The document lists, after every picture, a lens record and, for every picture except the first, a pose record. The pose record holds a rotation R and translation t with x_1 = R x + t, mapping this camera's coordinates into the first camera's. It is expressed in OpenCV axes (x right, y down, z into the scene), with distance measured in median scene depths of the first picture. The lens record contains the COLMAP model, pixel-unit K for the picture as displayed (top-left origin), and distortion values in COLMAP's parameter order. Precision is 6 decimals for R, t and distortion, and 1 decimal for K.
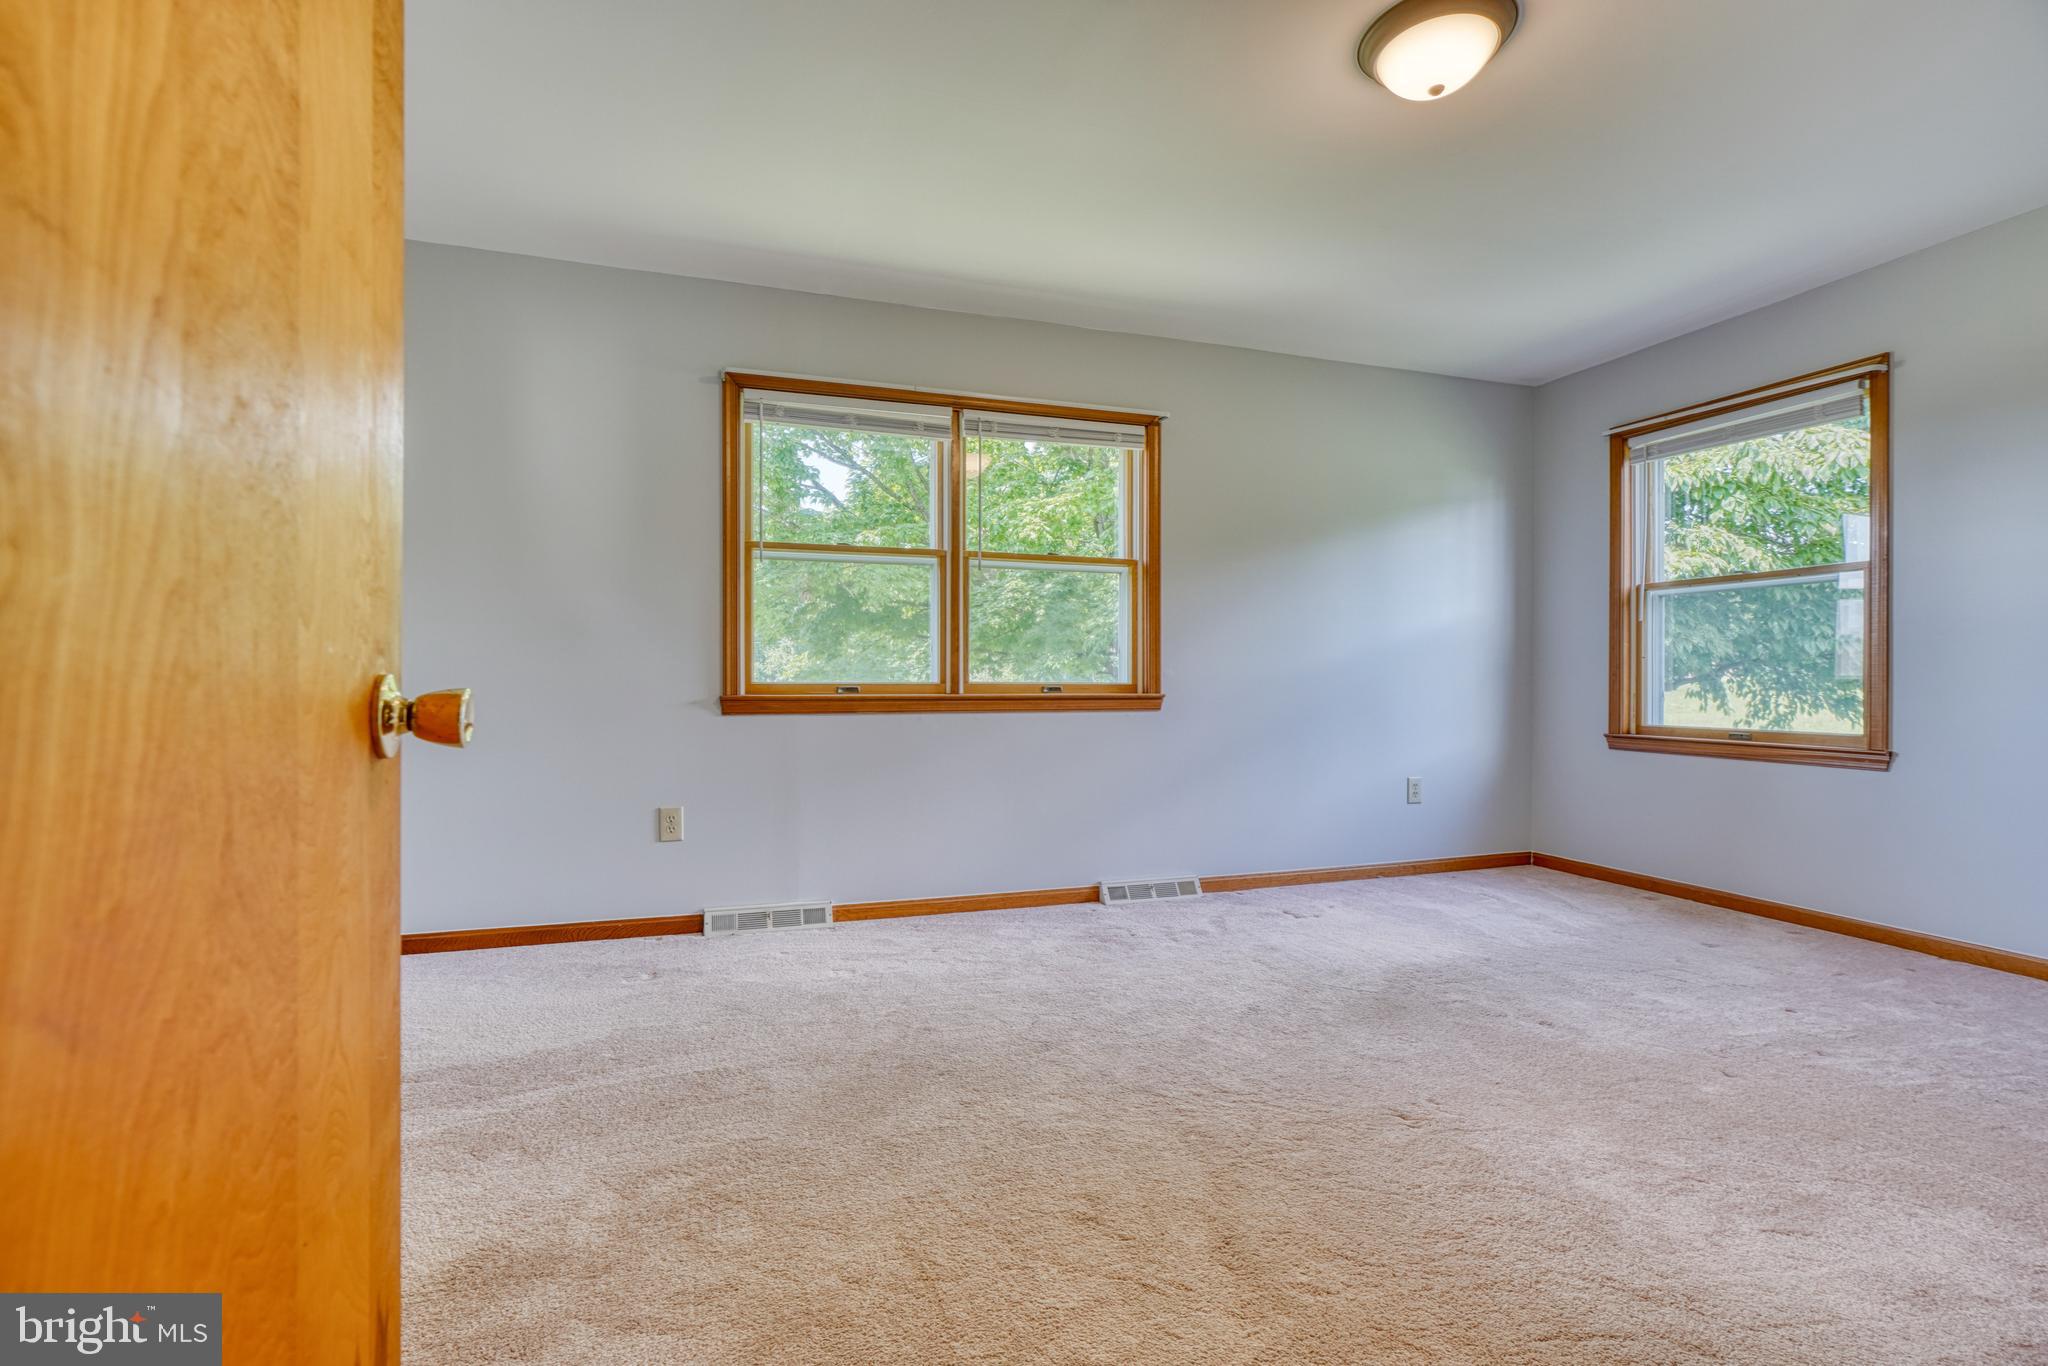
lens RADIAL K [[918.7, 0, 1027.2], [0, 918.7, 682.4], [0, 0, 1]] dist [-0.013430, 0.004868]
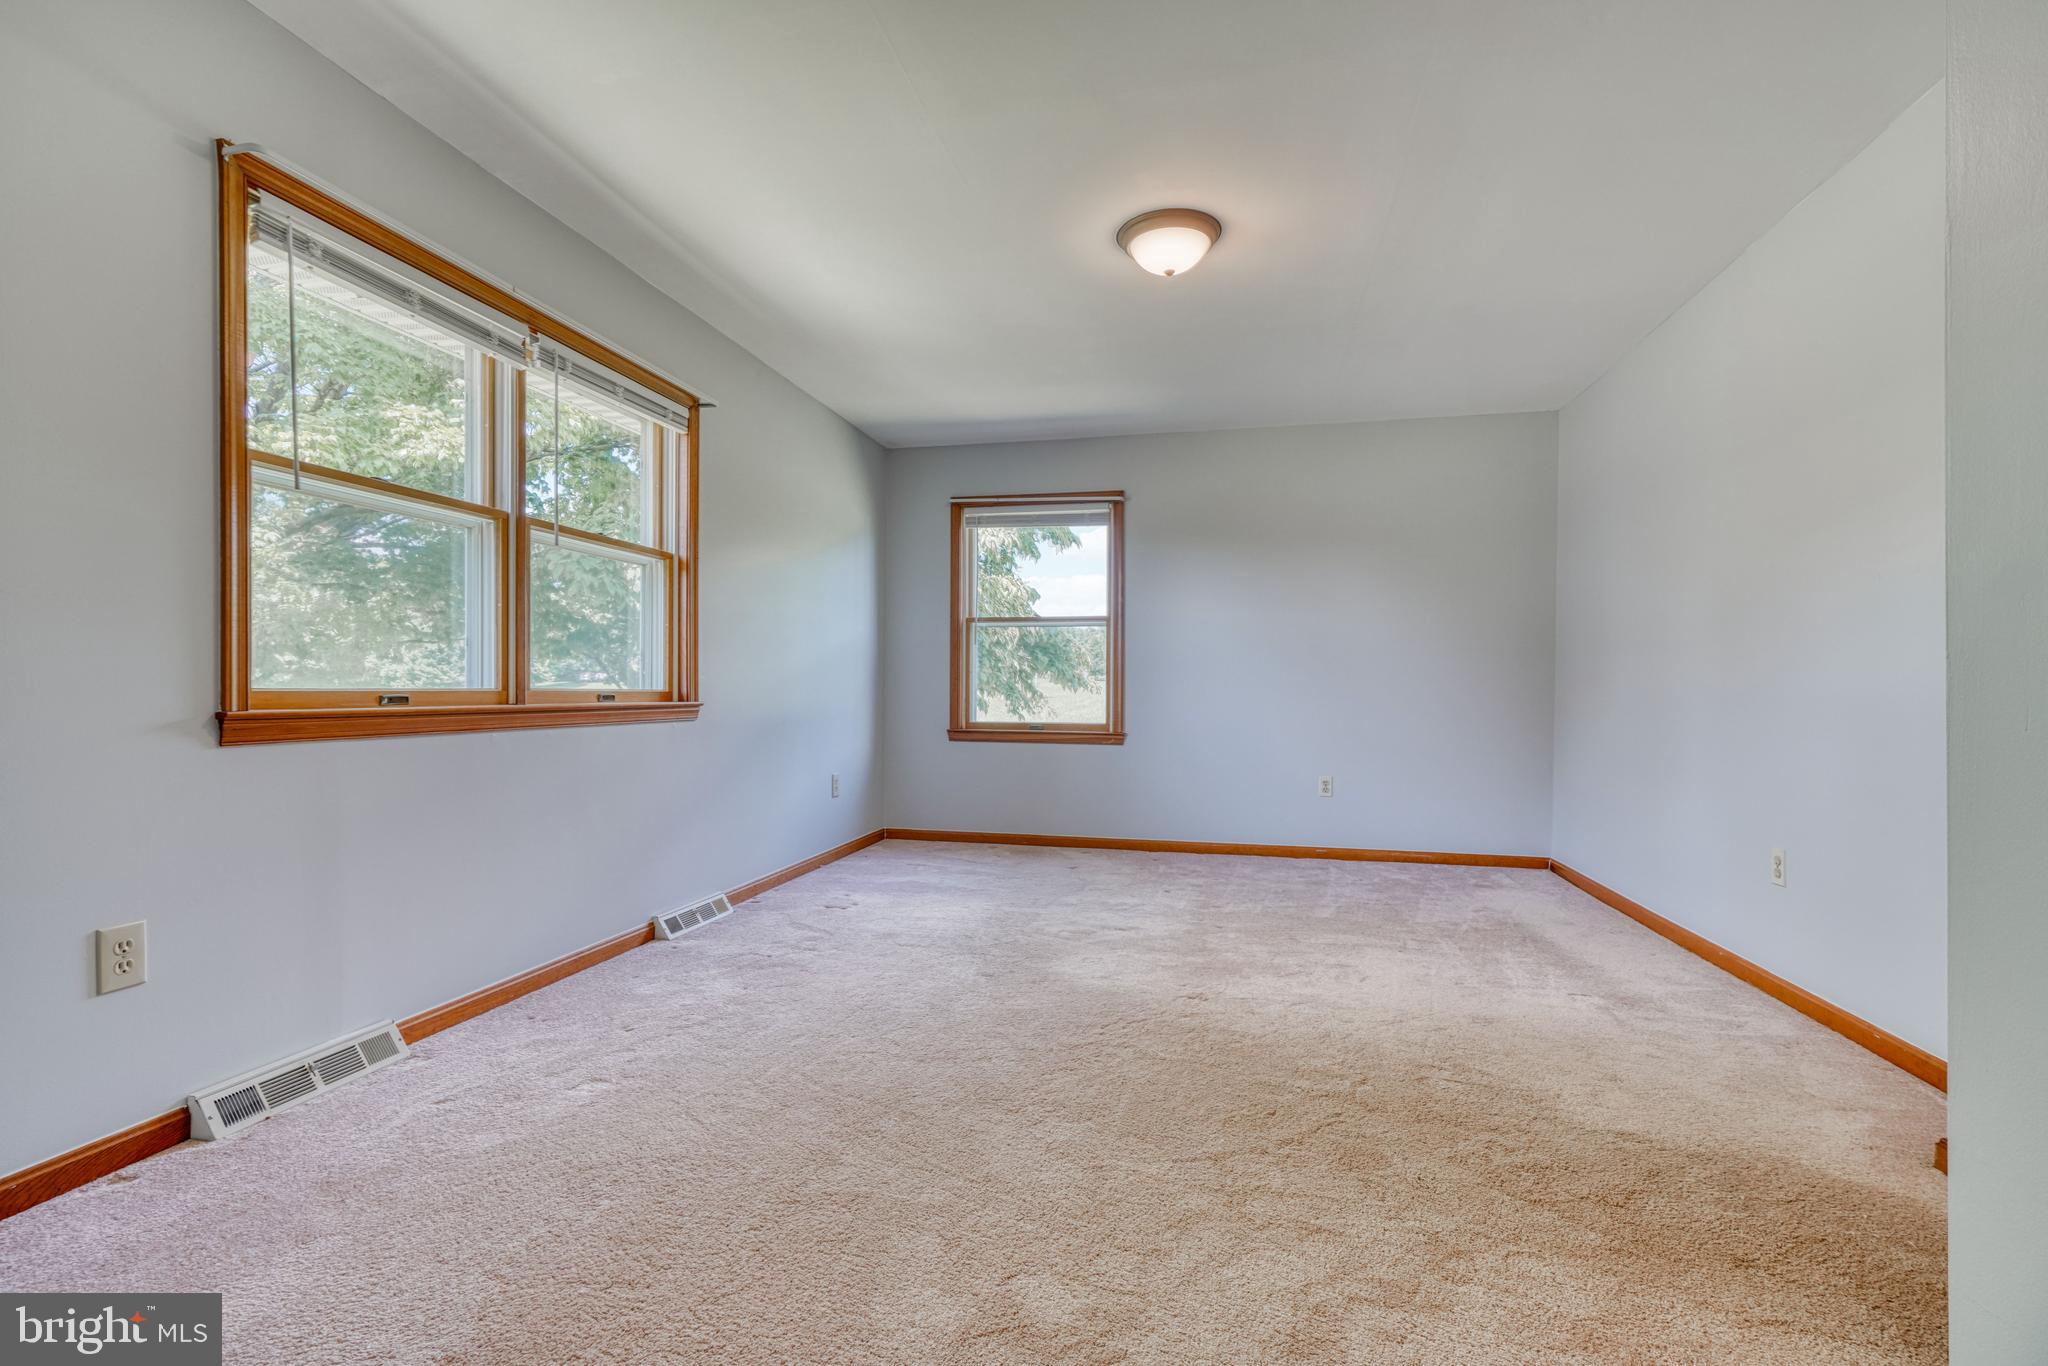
lens RADIAL K [[918.7, 0, 1035.8], [0, 918.7, 686.0], [0, 0, 1]] dist [-0.013430, 0.004868]
pose [[0.521010, 0.005397, 0.853533, -0.537794], [-0.007802, 0.999968, -0.001560, -0.004941], [-0.853515, -0.005847, 0.521036, 0.264261]]
